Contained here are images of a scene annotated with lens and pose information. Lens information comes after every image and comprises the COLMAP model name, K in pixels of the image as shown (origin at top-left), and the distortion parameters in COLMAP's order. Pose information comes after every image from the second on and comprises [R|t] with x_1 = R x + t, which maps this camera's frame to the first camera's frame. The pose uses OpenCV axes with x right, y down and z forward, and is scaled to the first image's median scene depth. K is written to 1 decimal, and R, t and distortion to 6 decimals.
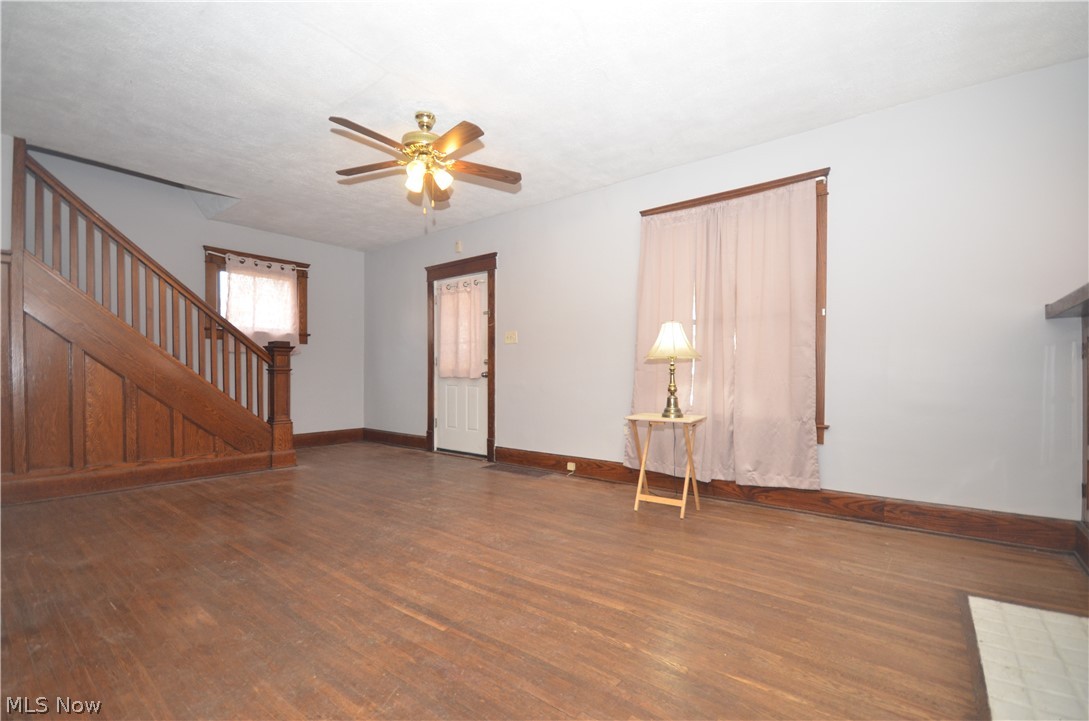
lens RADIAL K [[478.5, 0, 539.0], [0, 478.5, 382.4], [0, 0, 1]] dist [-0.002431, -0.000995]
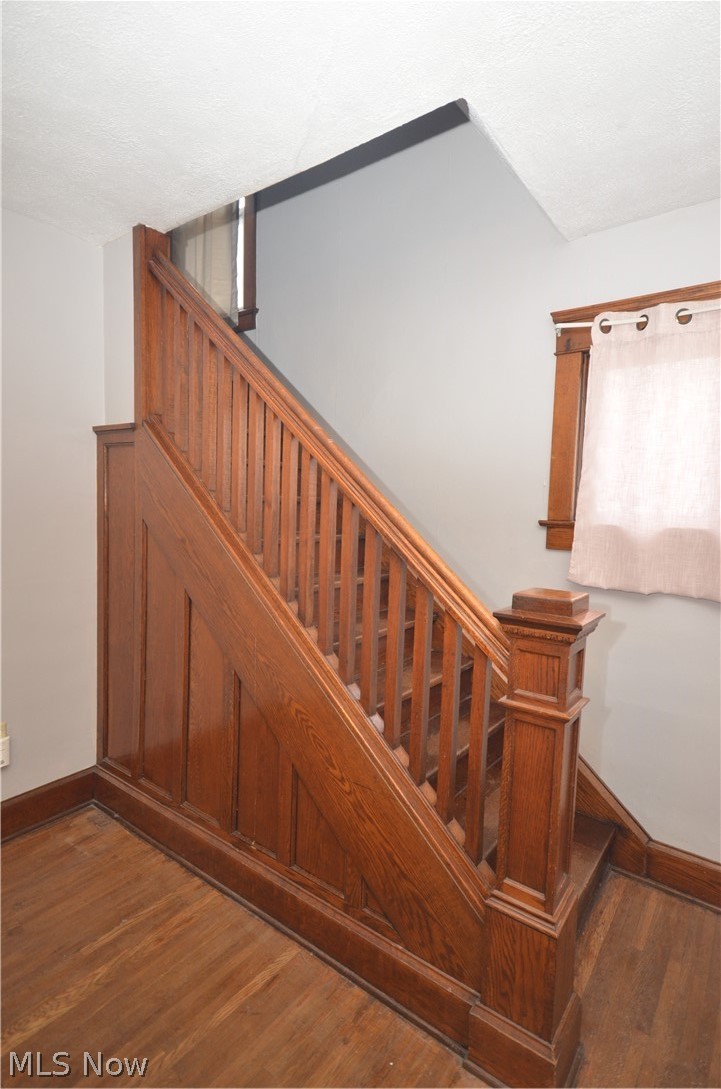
lens RADIAL K [[551.4, 0, 361.0], [0, 551.4, 545.1], [0, 0, 1]] dist [0.000966, 0.000091]
pose [[0.033523, 0.067023, -0.997188, -0.243654], [-0.050218, 0.996602, 0.065295, -0.119431], [0.998176, 0.047888, 0.036775, 0.833901]]
